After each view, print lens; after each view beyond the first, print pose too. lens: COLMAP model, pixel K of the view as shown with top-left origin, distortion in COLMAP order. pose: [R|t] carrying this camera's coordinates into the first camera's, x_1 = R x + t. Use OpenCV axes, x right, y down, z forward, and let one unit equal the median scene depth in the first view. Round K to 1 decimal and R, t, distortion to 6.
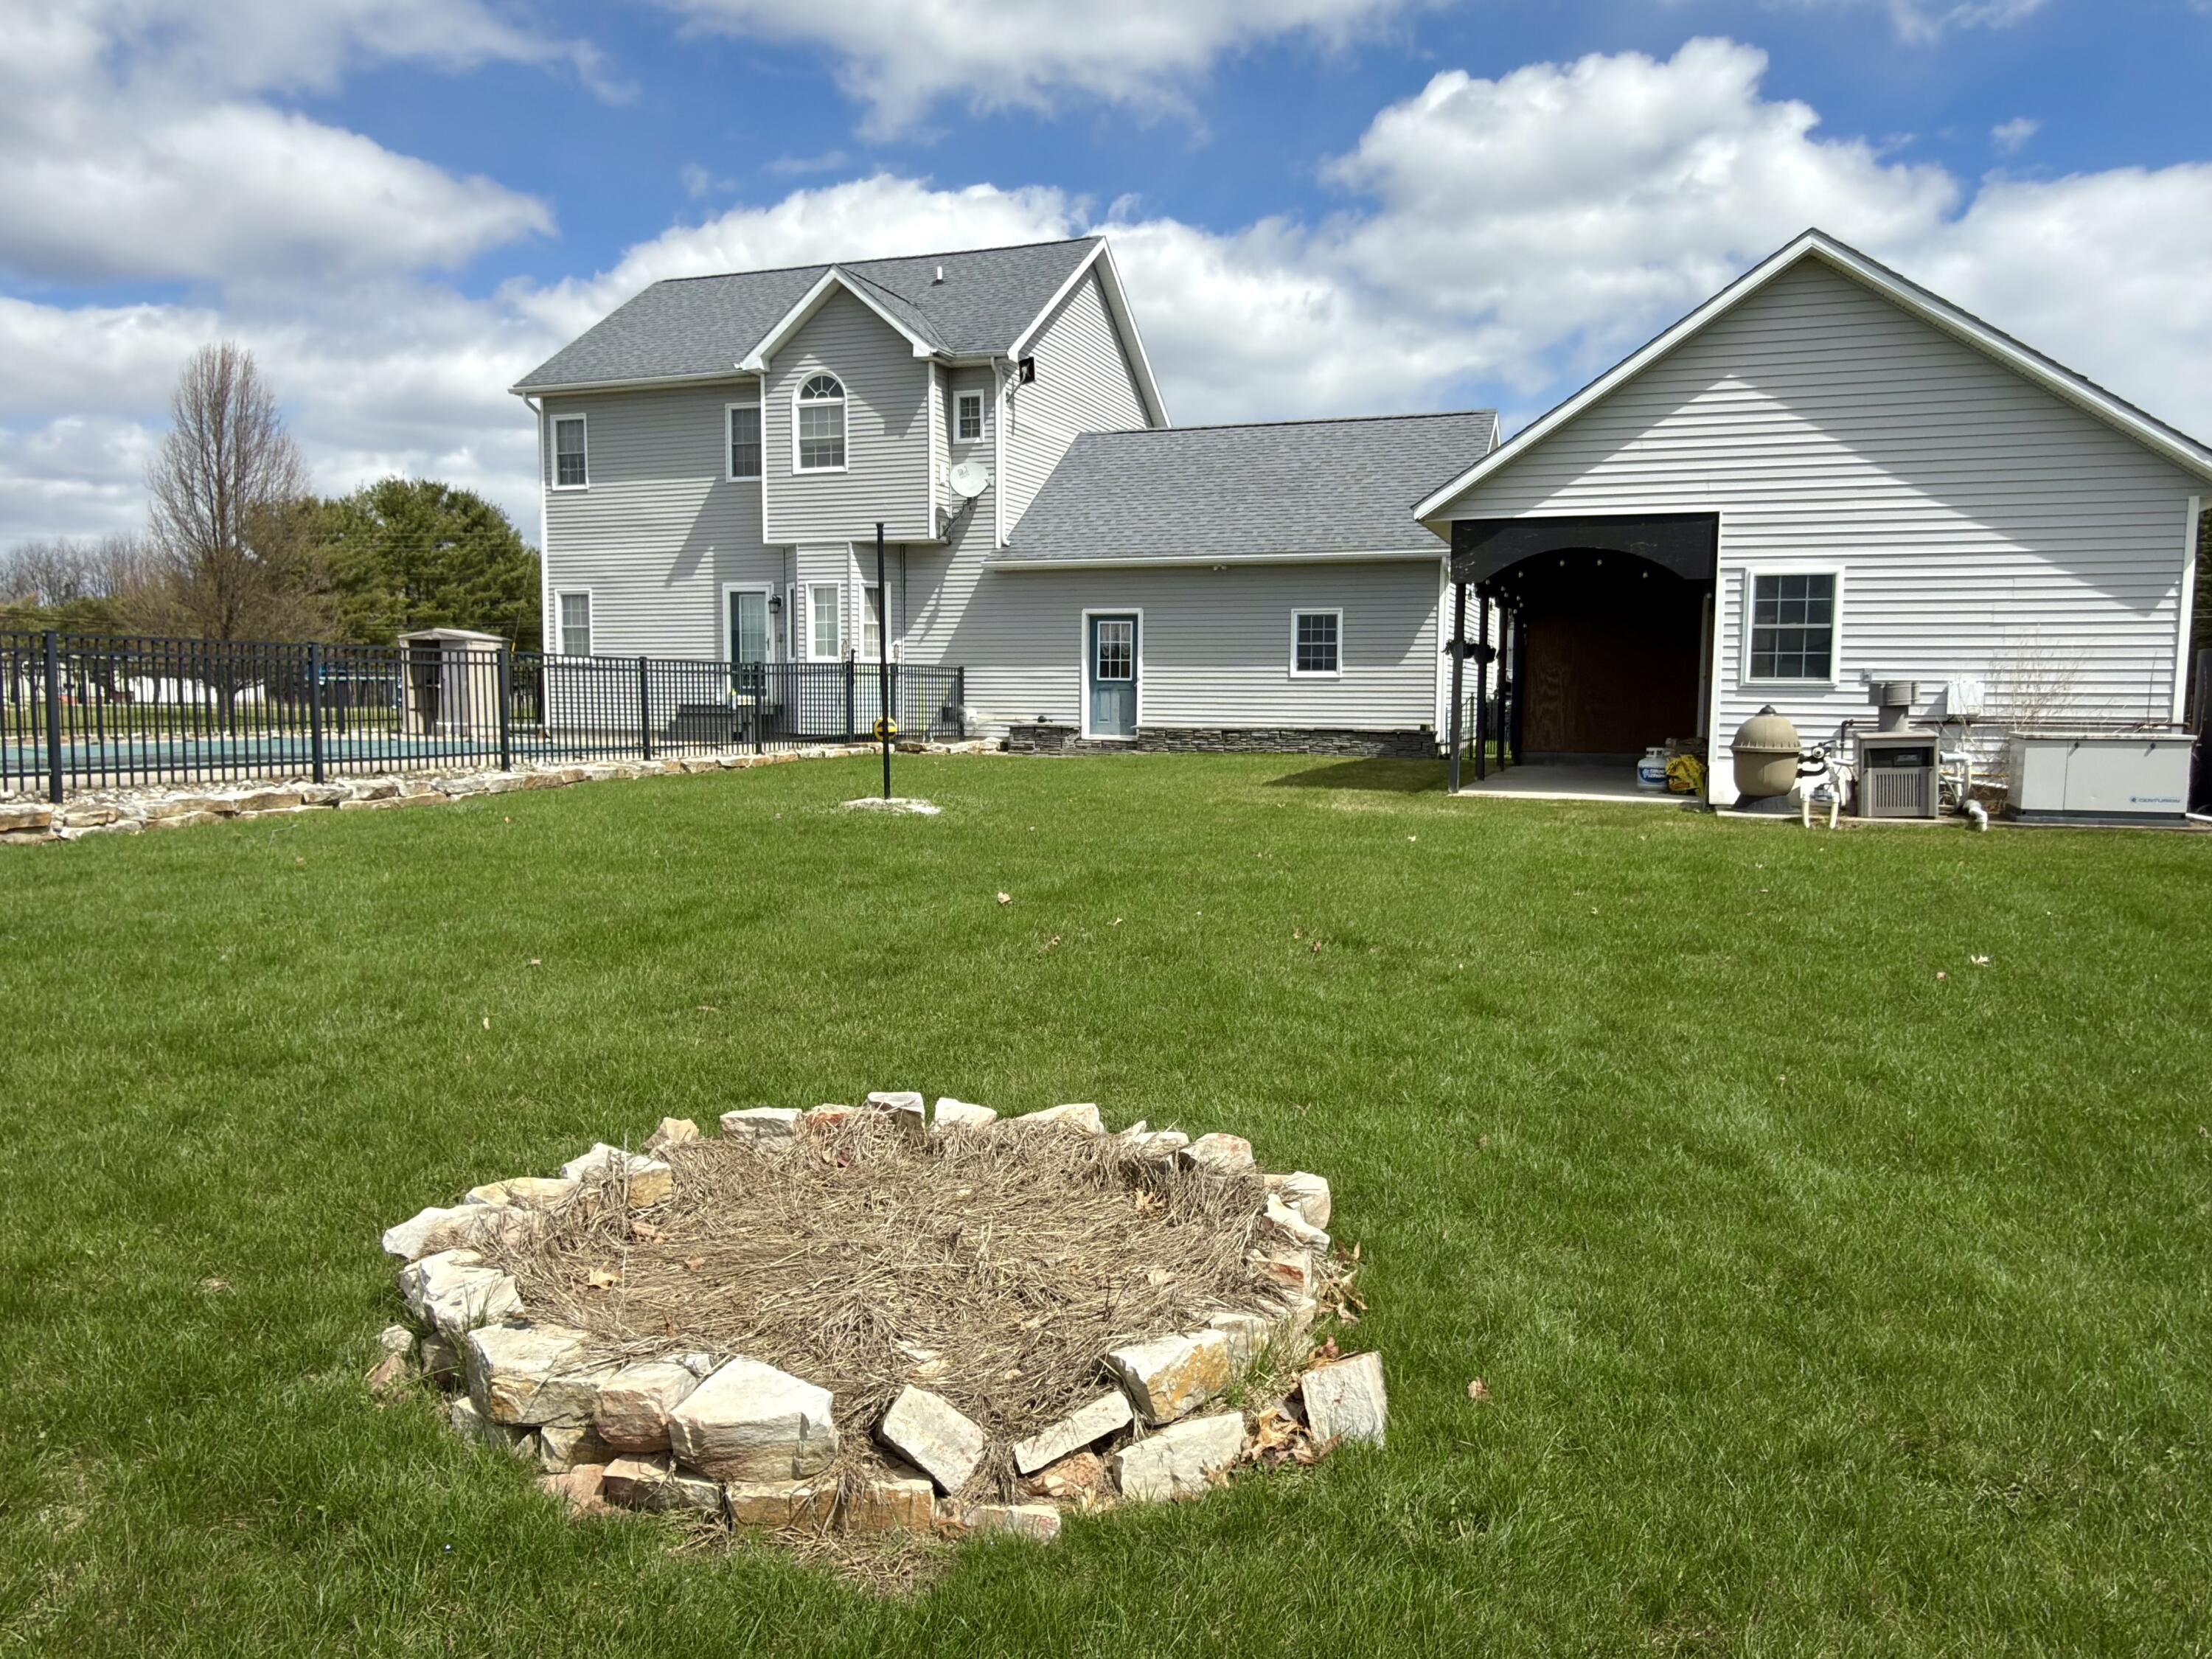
lens RADIAL K [[1508.5, 0, 1104.1], [0, 1508.5, 826.7], [0, 0, 1]] dist [0.026166, -0.005524]
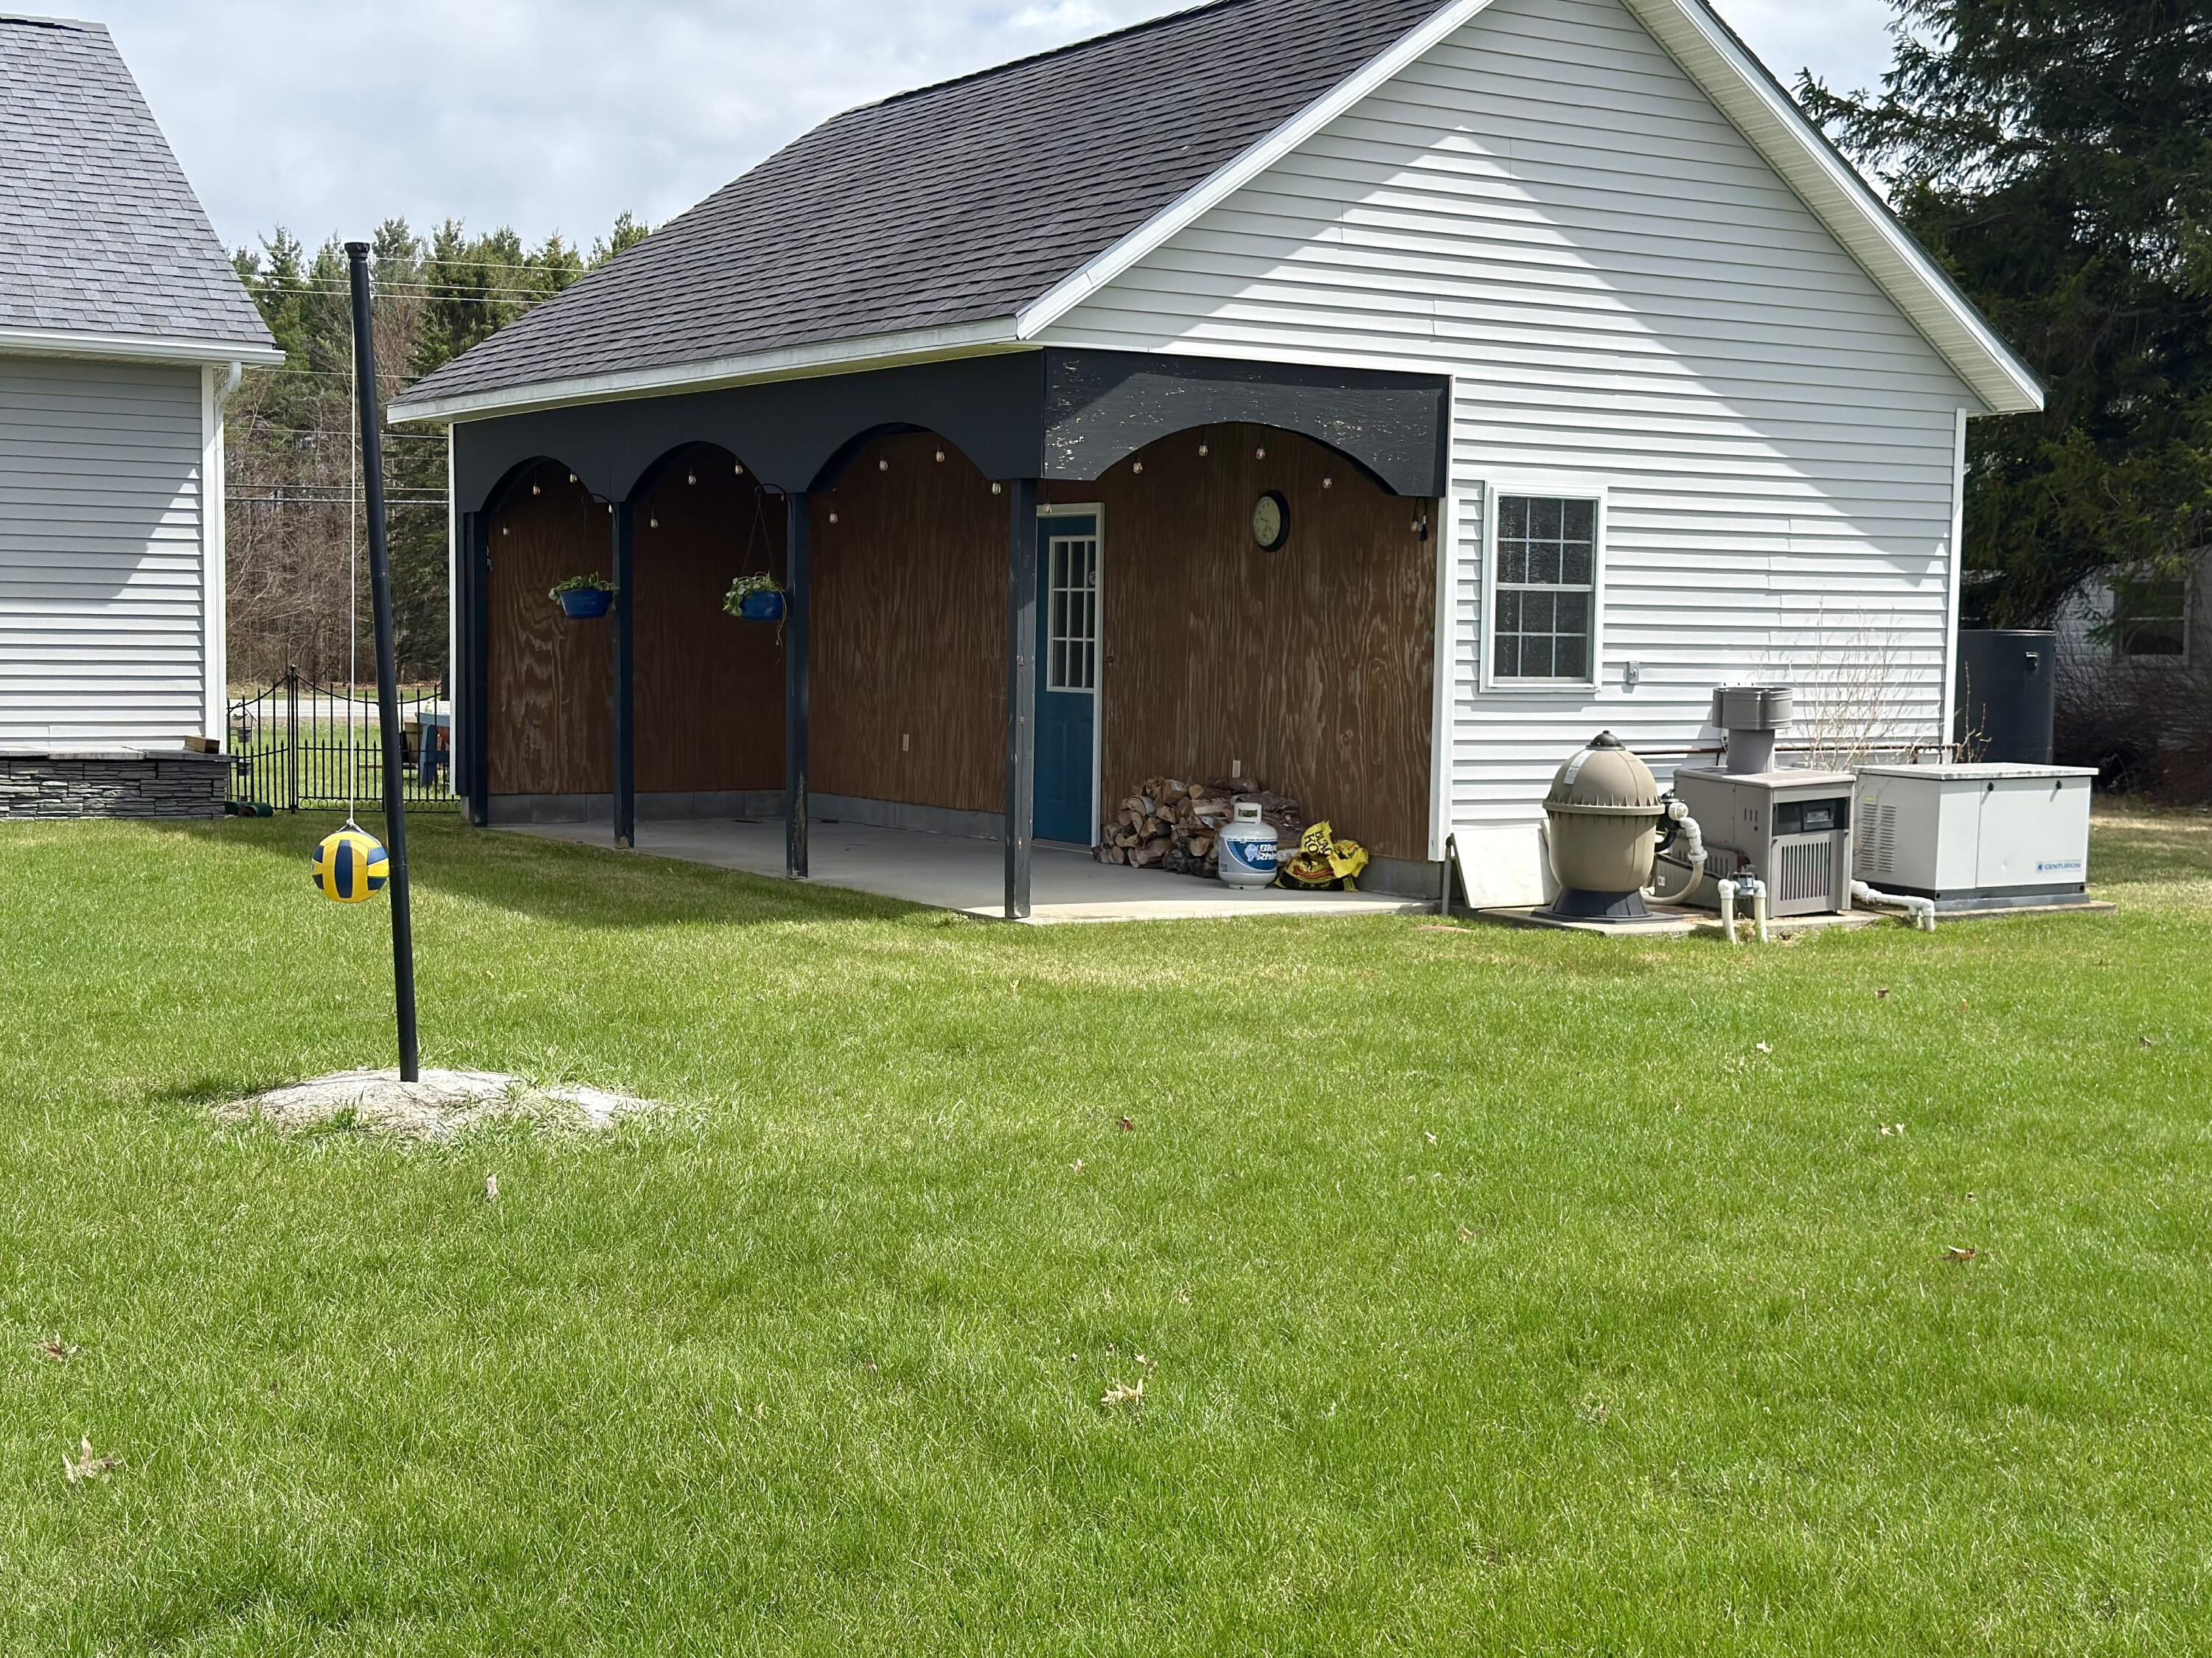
lens RADIAL K [[3005.1, 0, 1105.1], [0, 3005.1, 832.7], [0, 0, 1]] dist [0.120936, 0.000000]
pose [[0.631573, -0.051092, 0.773631, -0.525463], [0.059868, 0.998061, 0.017039, -0.069312], [-0.773002, 0.035555, 0.633407, 0.414368]]
